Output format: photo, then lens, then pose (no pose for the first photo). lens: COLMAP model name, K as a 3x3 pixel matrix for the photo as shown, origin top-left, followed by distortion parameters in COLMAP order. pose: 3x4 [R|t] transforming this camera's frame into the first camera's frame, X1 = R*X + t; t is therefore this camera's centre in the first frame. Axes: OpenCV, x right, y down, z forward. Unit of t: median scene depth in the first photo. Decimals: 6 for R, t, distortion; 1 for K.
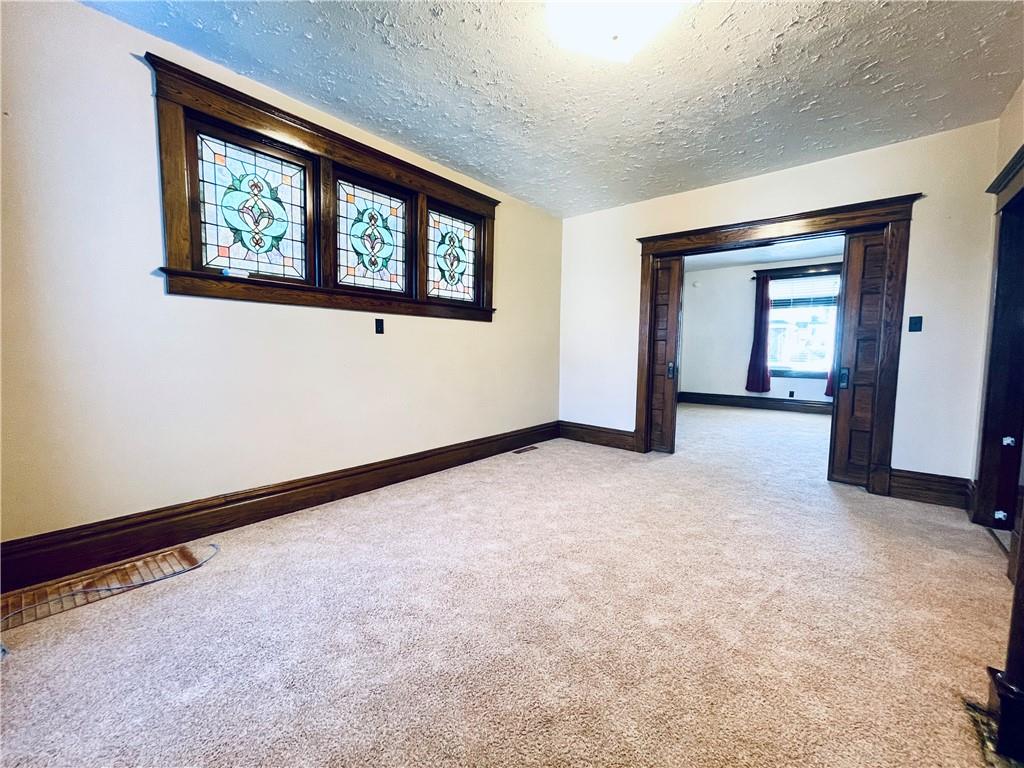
lens RADIAL K [[411.0, 0, 503.9], [0, 411.0, 380.1], [0, 0, 1]] dist [0.000392, -0.000021]
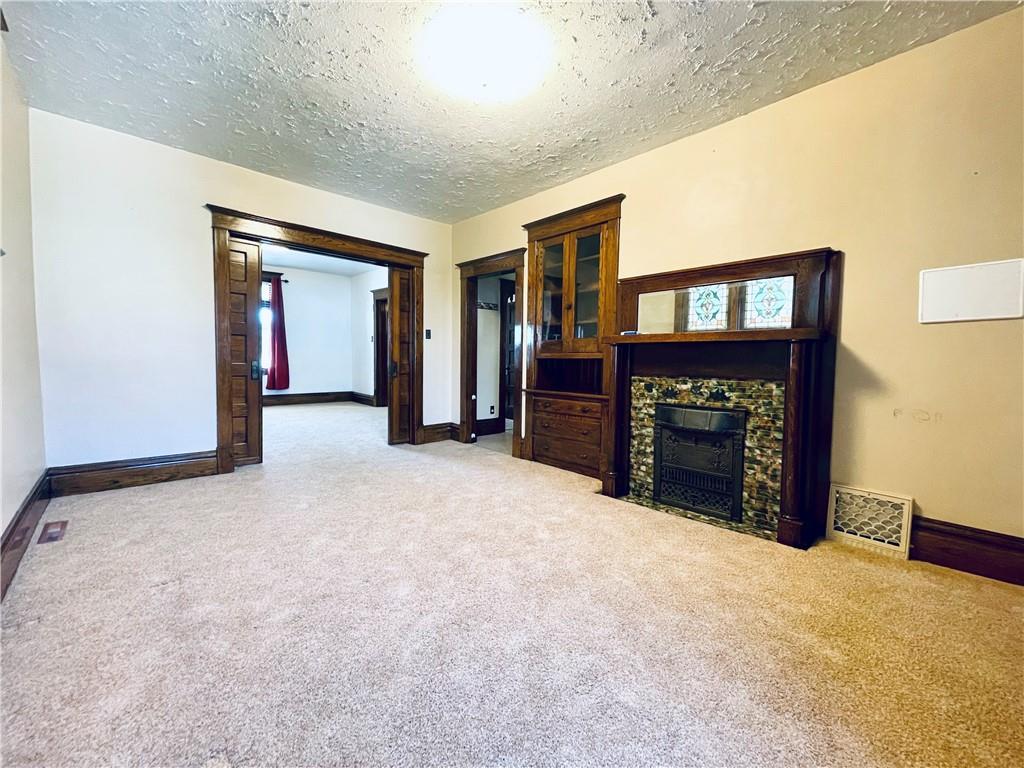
lens RADIAL K [[413.6, 0, 504.9], [0, 413.6, 378.8], [0, 0, 1]] dist [-0.000320, -0.000046]
pose [[0.109738, -0.059625, 0.992171, -0.505618], [0.058926, 0.996834, 0.053388, -0.025051], [-0.992212, 0.052606, 0.112904, 0.447328]]
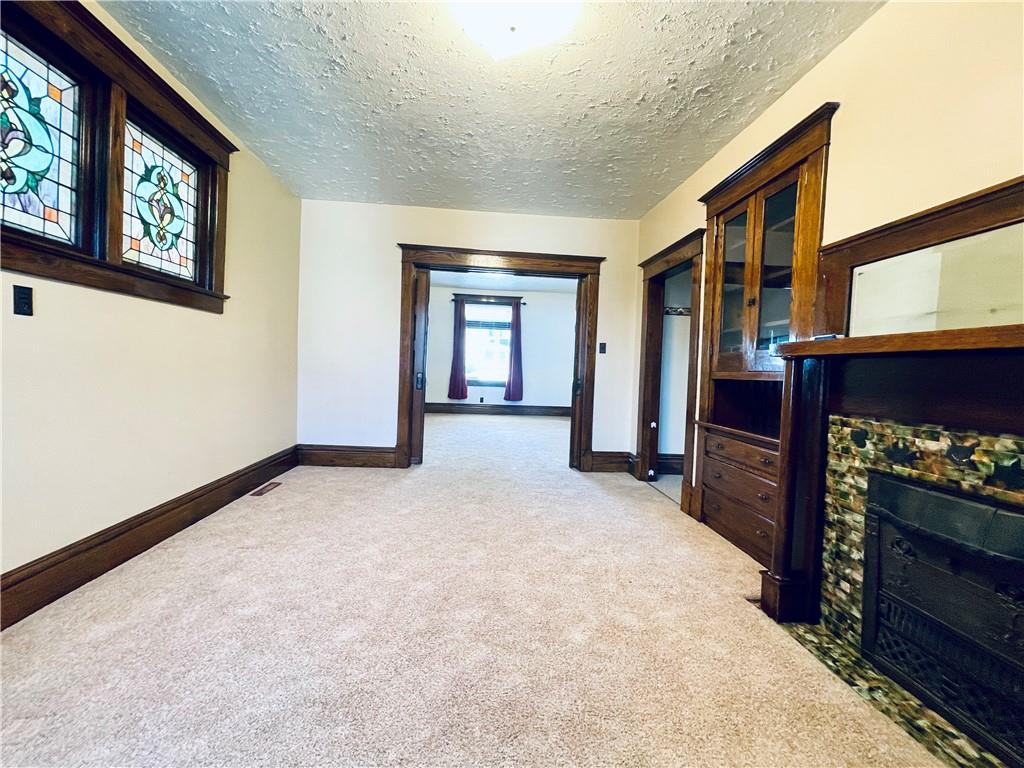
lens RADIAL K [[413.6, 0, 504.9], [0, 413.6, 378.8], [0, 0, 1]] dist [-0.000320, -0.000046]
pose [[0.707848, -0.003318, 0.706357, -0.217632], [0.022294, 0.999596, -0.017646, -0.009766], [-0.706013, 0.028238, 0.707636, 0.191968]]
